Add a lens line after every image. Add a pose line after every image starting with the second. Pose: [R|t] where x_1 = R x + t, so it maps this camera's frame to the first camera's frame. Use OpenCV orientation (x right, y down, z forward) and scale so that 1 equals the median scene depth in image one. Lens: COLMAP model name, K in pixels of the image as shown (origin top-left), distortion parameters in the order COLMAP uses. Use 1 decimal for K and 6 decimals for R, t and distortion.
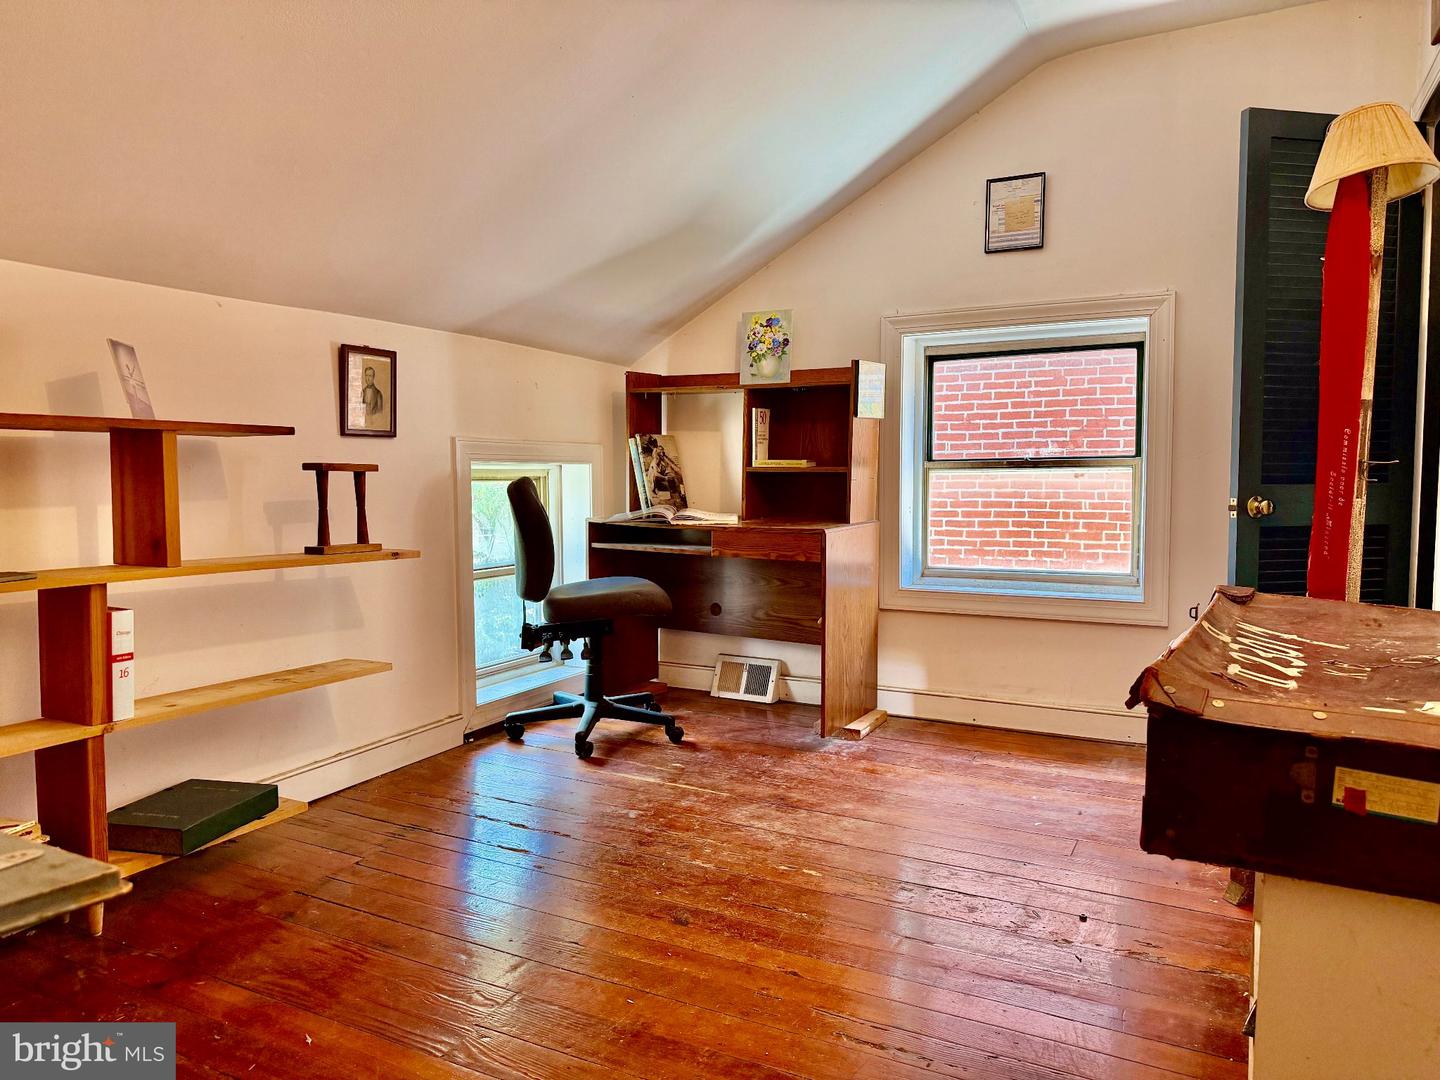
lens RADIAL K [[989.0, 0, 720.0], [0, 989.0, 540.0], [0, 0, 1]] dist [0.077839, -0.002948]
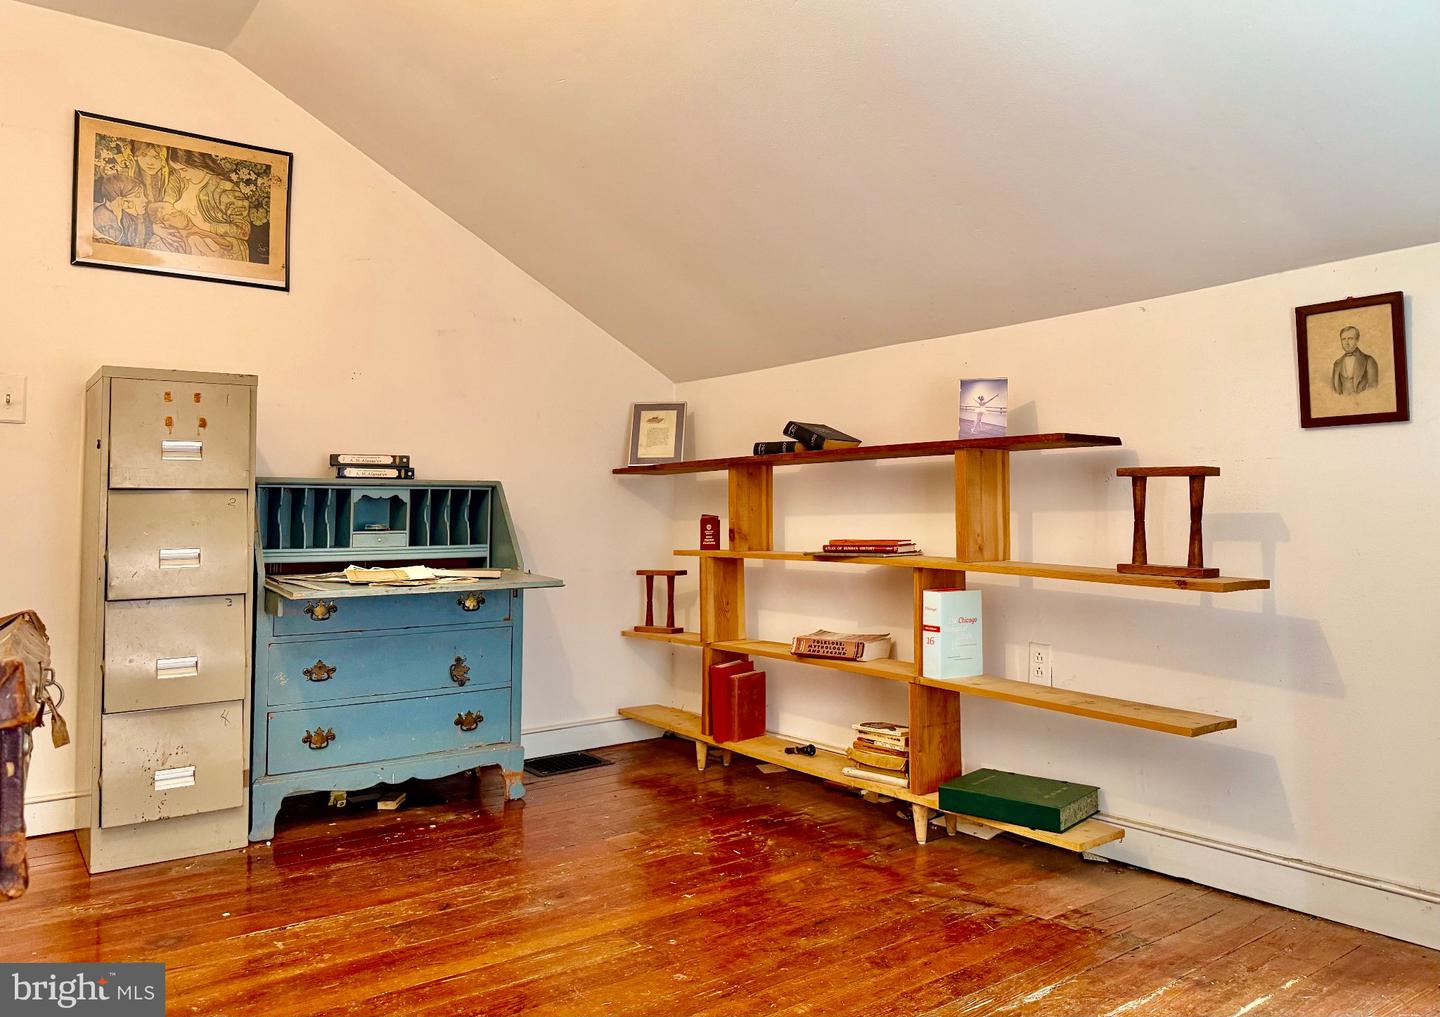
lens RADIAL K [[1041.9, 0, 718.1], [0, 1041.9, 453.1], [0, 0, 1]] dist [0.109137, -0.159179]
pose [[-0.439756, -0.048479, -0.896808, 0.441613], [-0.058298, 0.997977, -0.025361, -0.033955], [0.896223, 0.041129, -0.441693, 0.808836]]
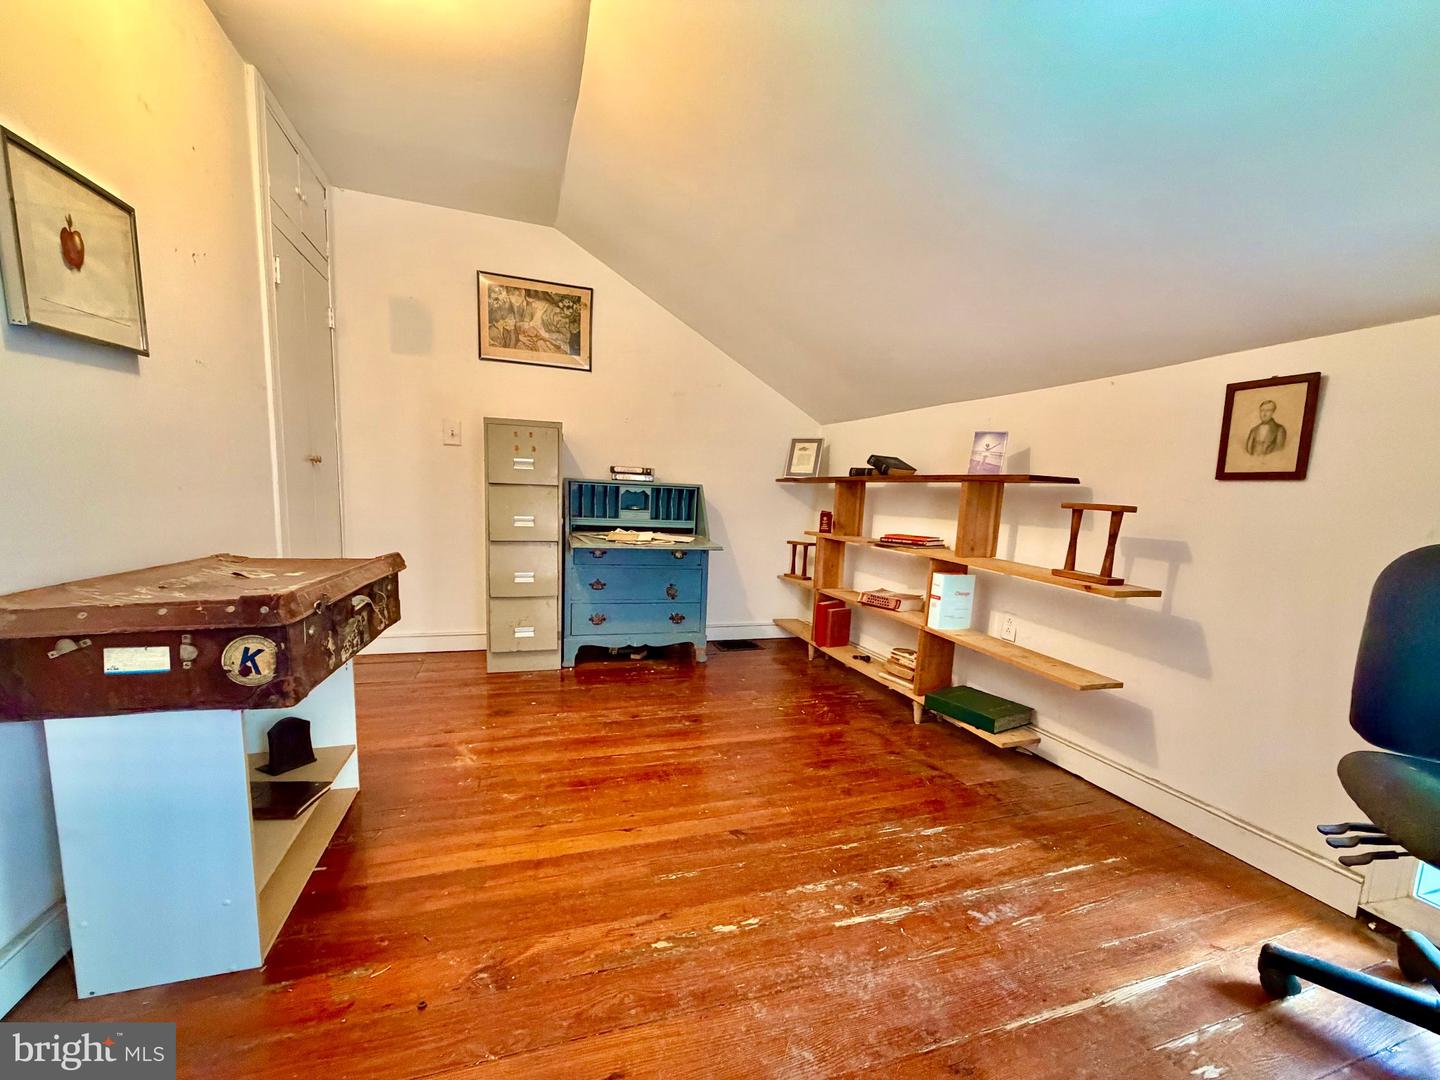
lens RADIAL K [[606.6, 0, 726.3], [0, 606.6, 571.9], [0, 0, 1]] dist [-0.001144, -0.000309]
pose [[-0.692682, 0.071339, -0.717706, 0.326991], [-0.091764, 0.978292, 0.185805, -0.069407], [0.715382, 0.194563, -0.671099, 0.904369]]
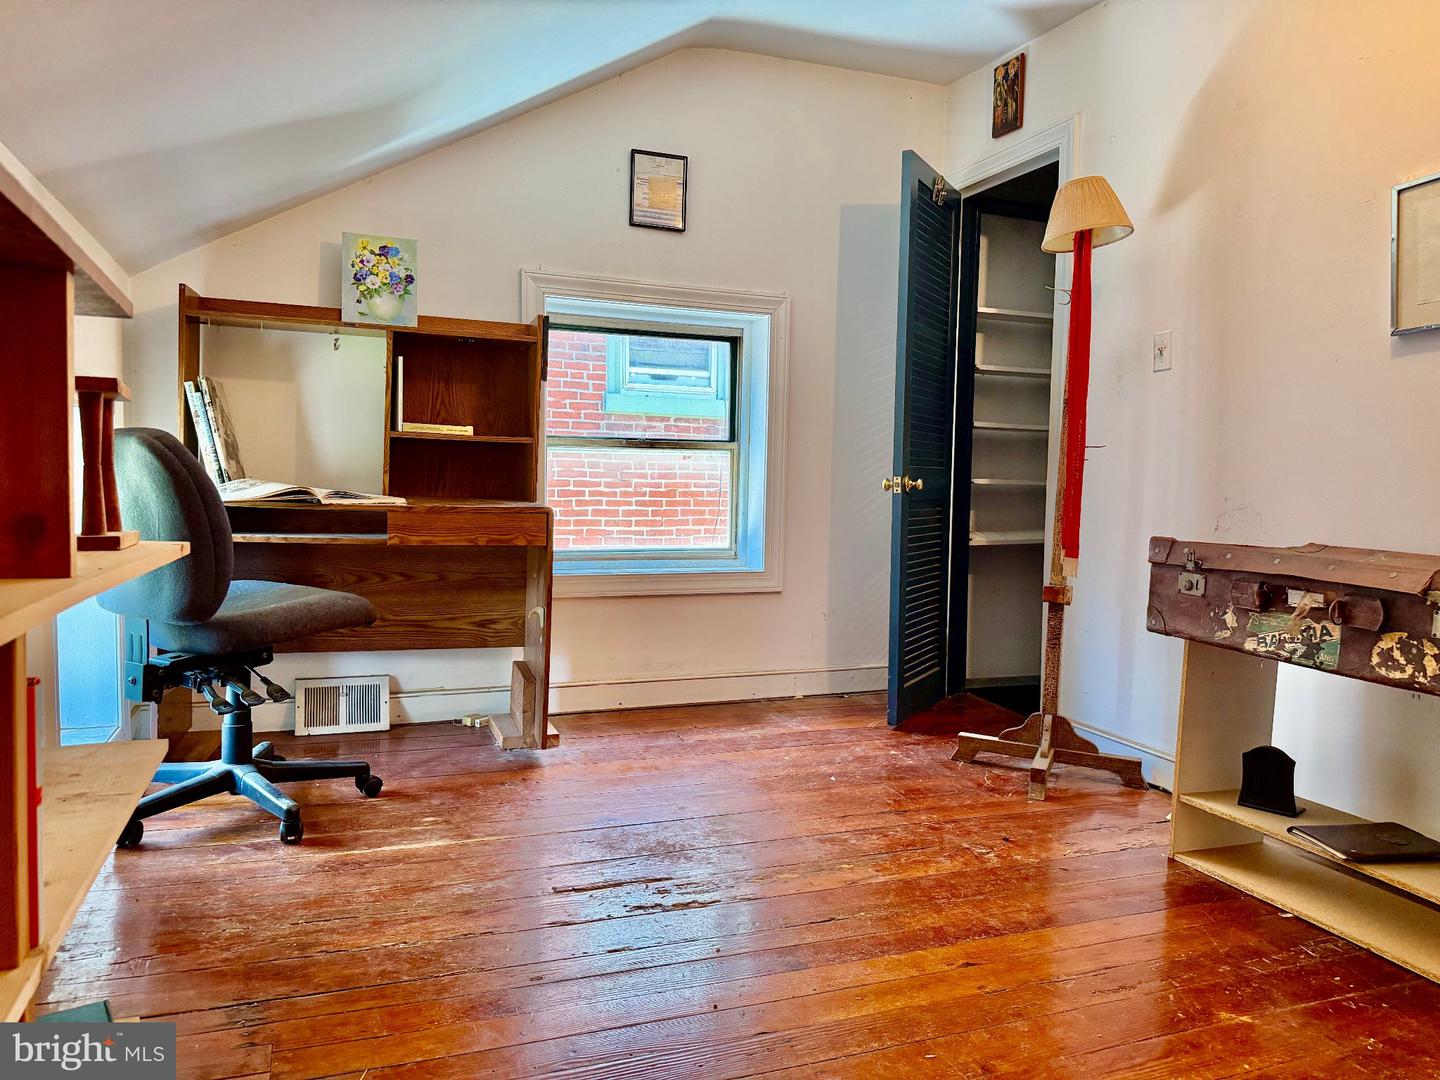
lens RADIAL K [[989.0, 0, 720.0], [0, 989.0, 540.0], [0, 0, 1]] dist [0.077839, -0.002948]
pose [[0.658941, -0.031119, 0.751551, -0.427735], [0.028727, 0.999456, 0.016197, 0.007508], [-0.751646, 0.010917, 0.659477, 0.303295]]
